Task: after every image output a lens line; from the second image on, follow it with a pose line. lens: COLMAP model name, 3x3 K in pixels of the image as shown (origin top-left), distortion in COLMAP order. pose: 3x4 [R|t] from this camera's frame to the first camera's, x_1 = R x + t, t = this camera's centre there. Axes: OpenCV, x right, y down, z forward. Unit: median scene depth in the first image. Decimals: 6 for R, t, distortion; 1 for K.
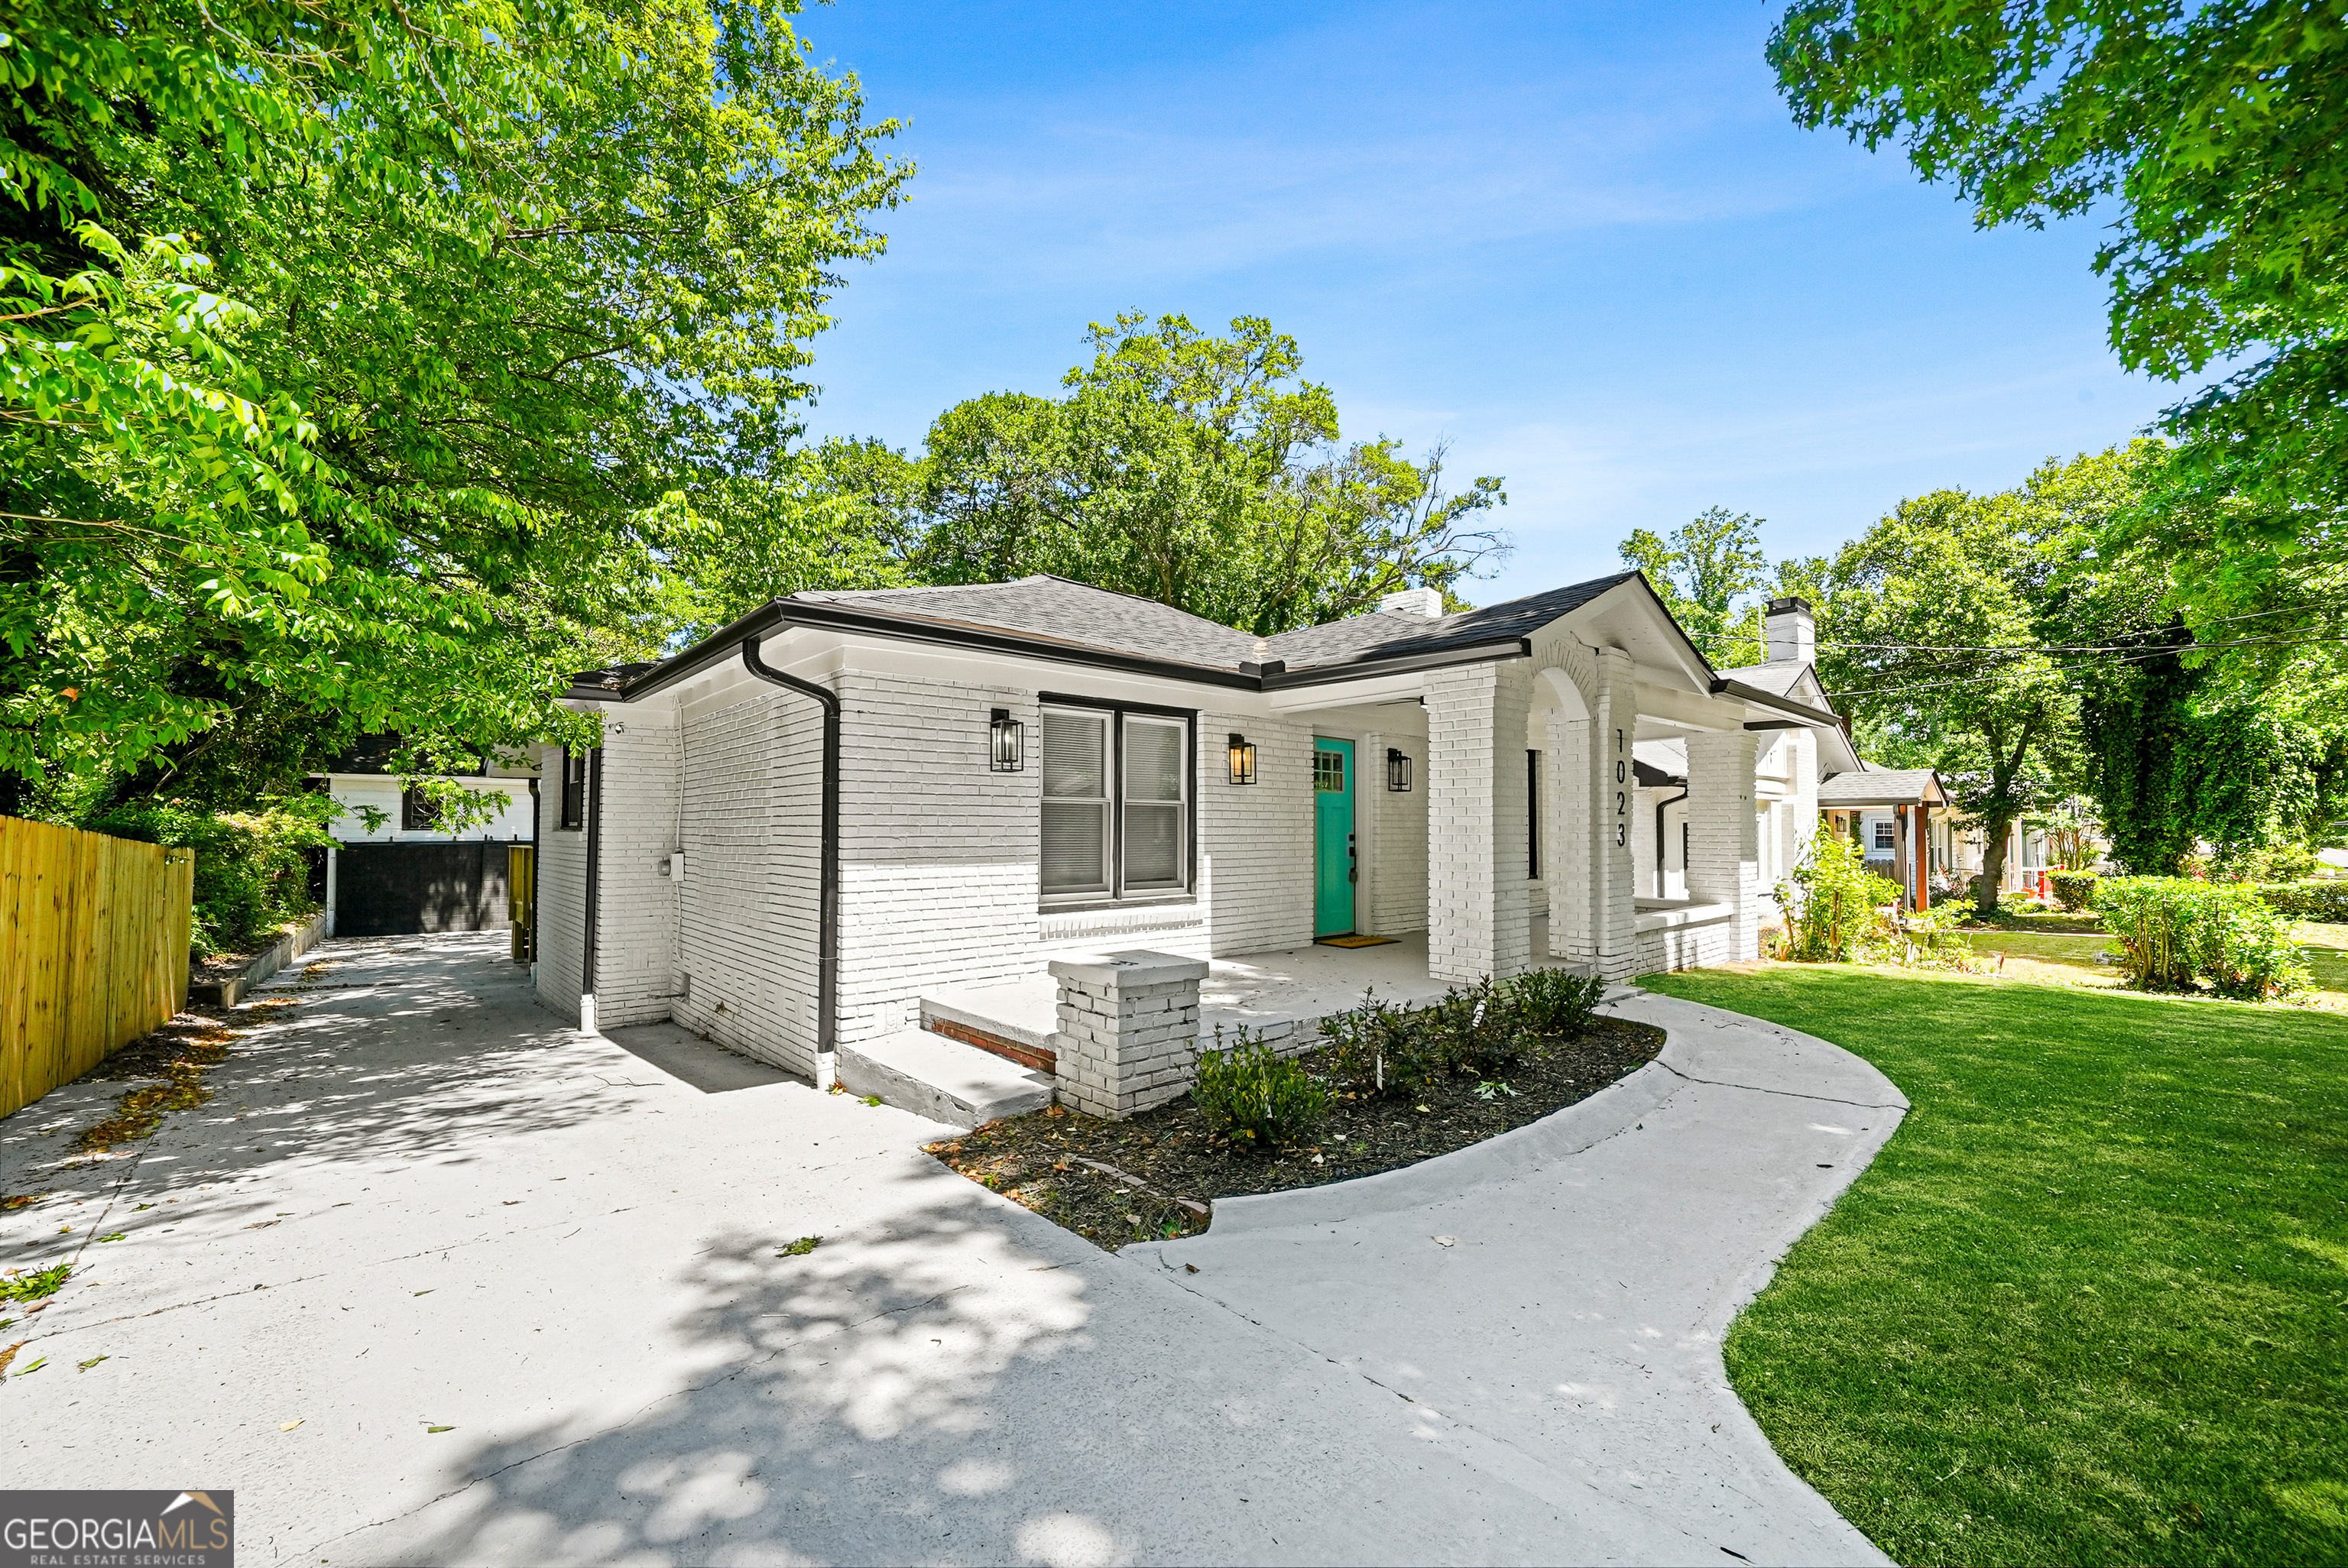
lens RADIAL K [[921.2, 0, 1174.0], [0, 921.2, 784.0], [0, 0, 1]] dist [-0.001027, -0.000001]
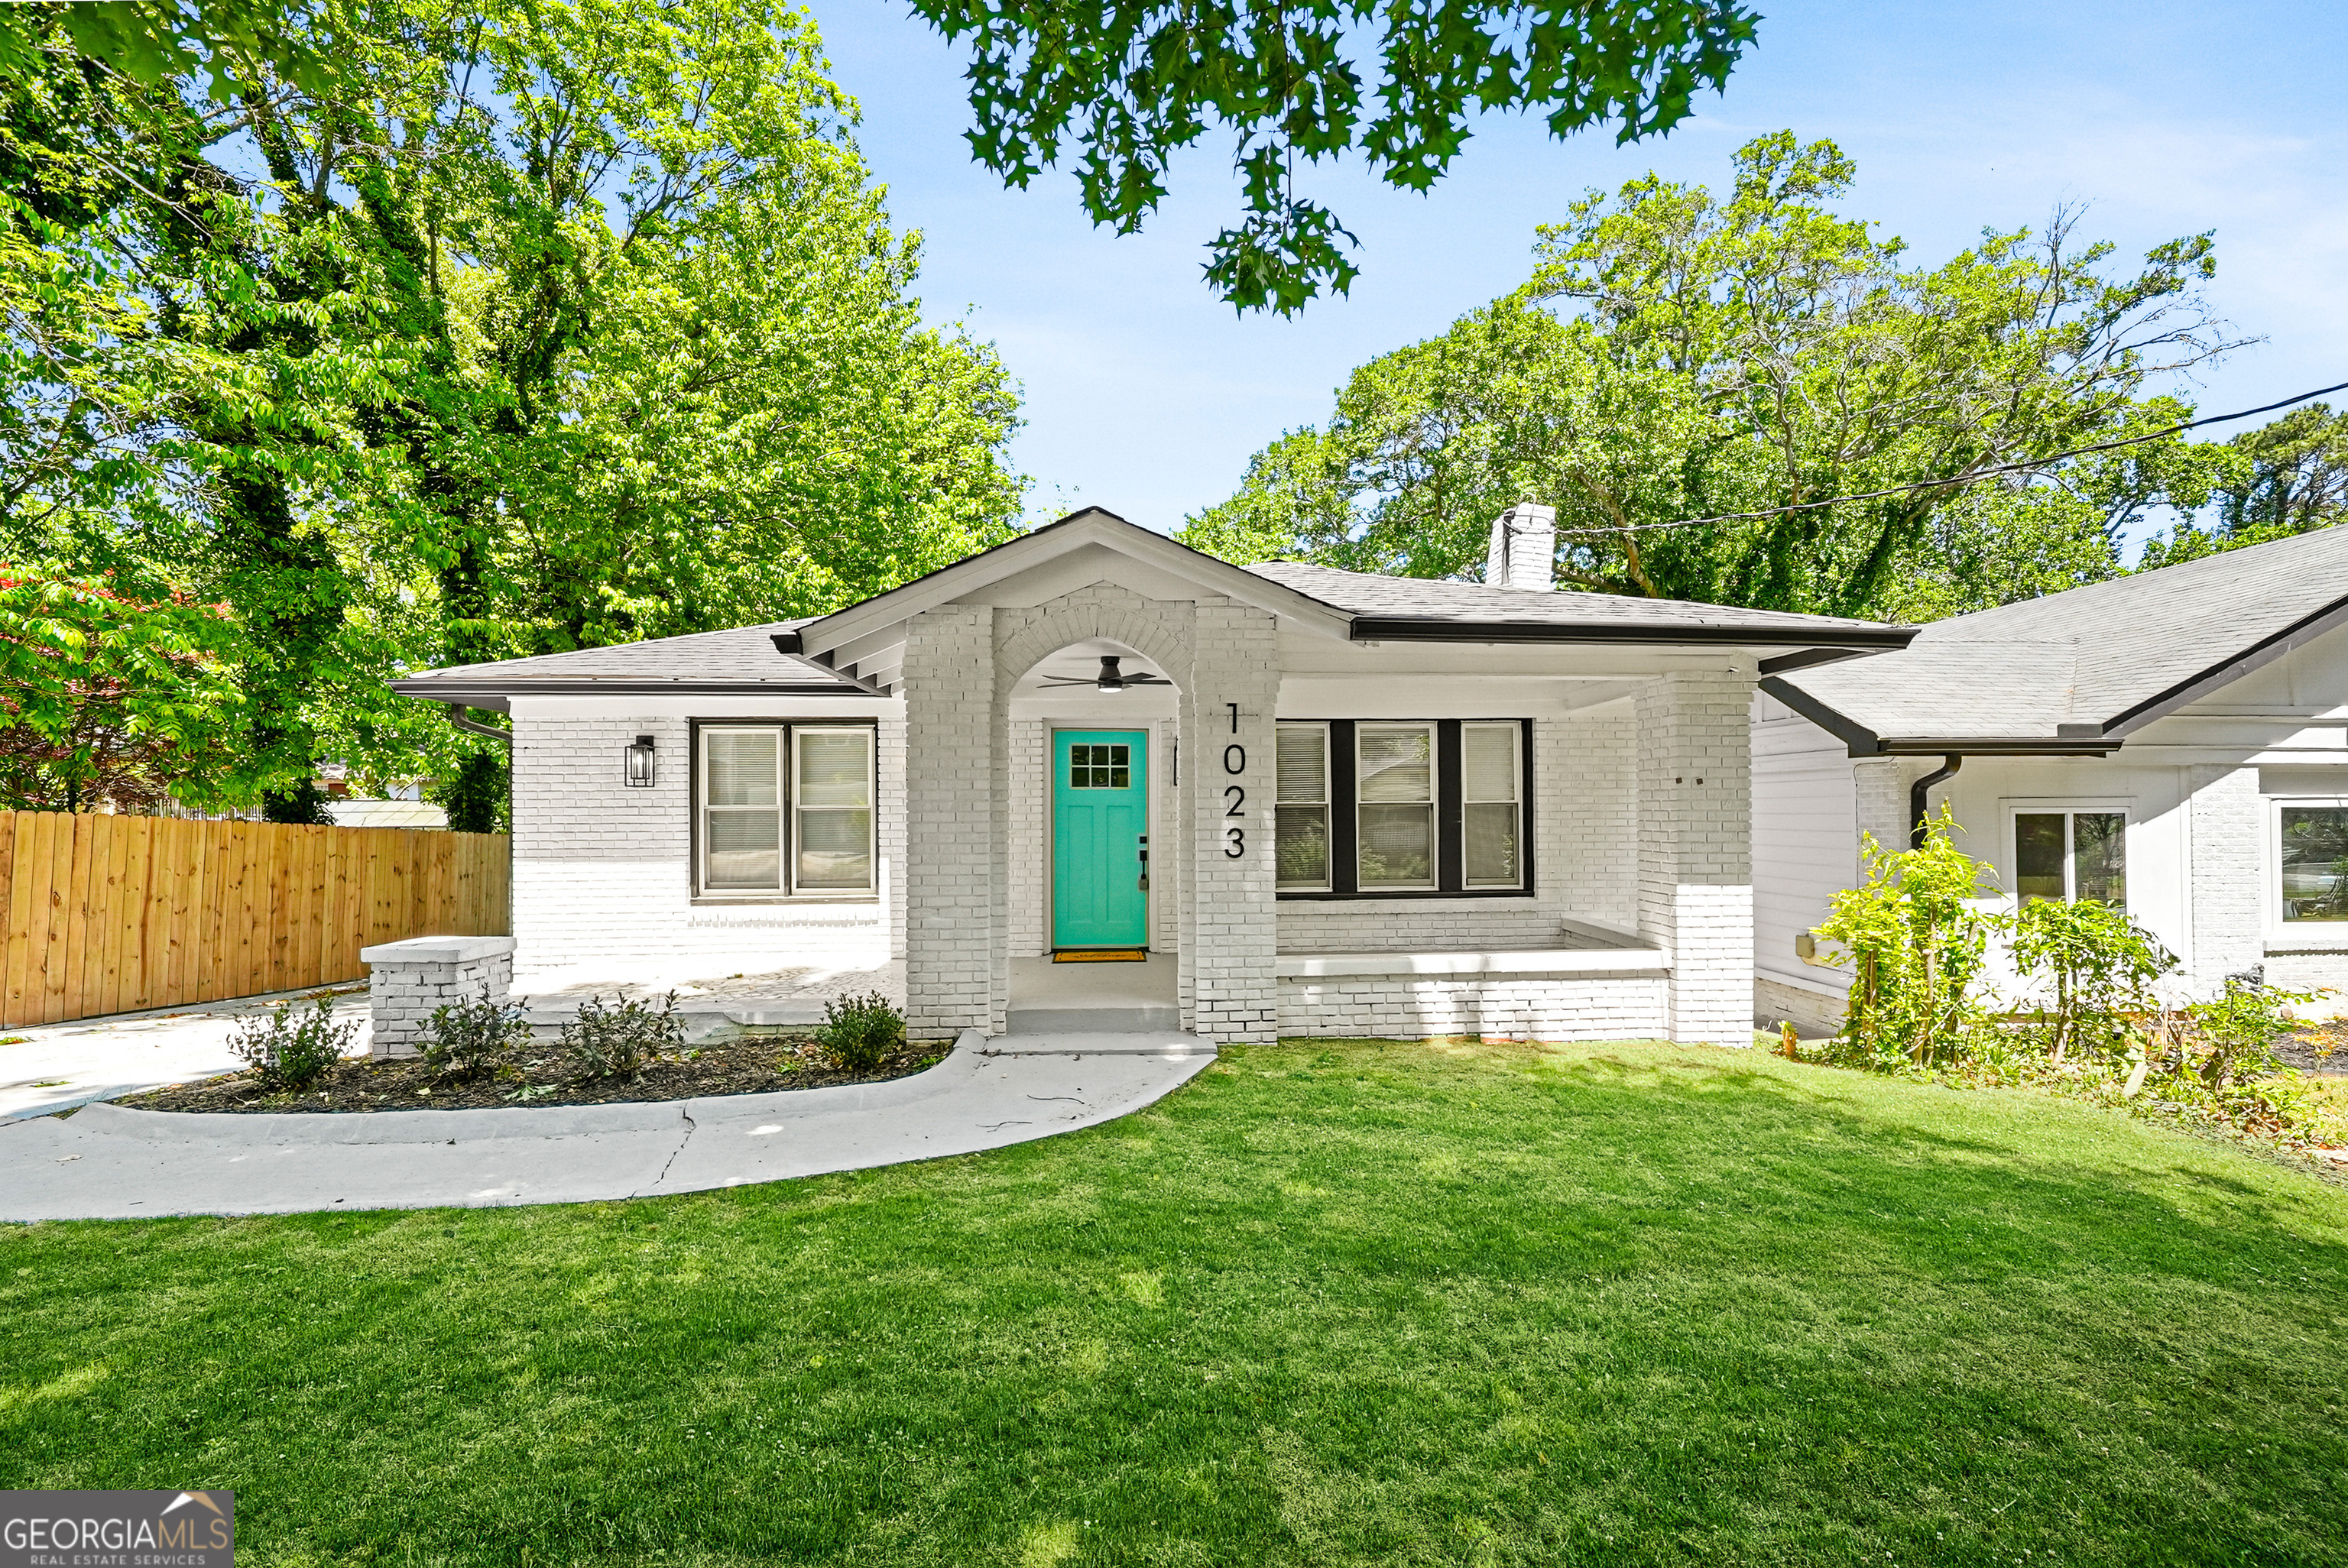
lens RADIAL K [[965.7, 0, 1174.0], [0, 965.7, 784.0], [0, 0, 1]] dist [0.000068, -0.000005]
pose [[0.791220, -0.022867, -0.611104, 0.894762], [0.035577, 0.999329, 0.008668, -0.002493], [0.610496, -0.028600, 0.791503, 0.324331]]
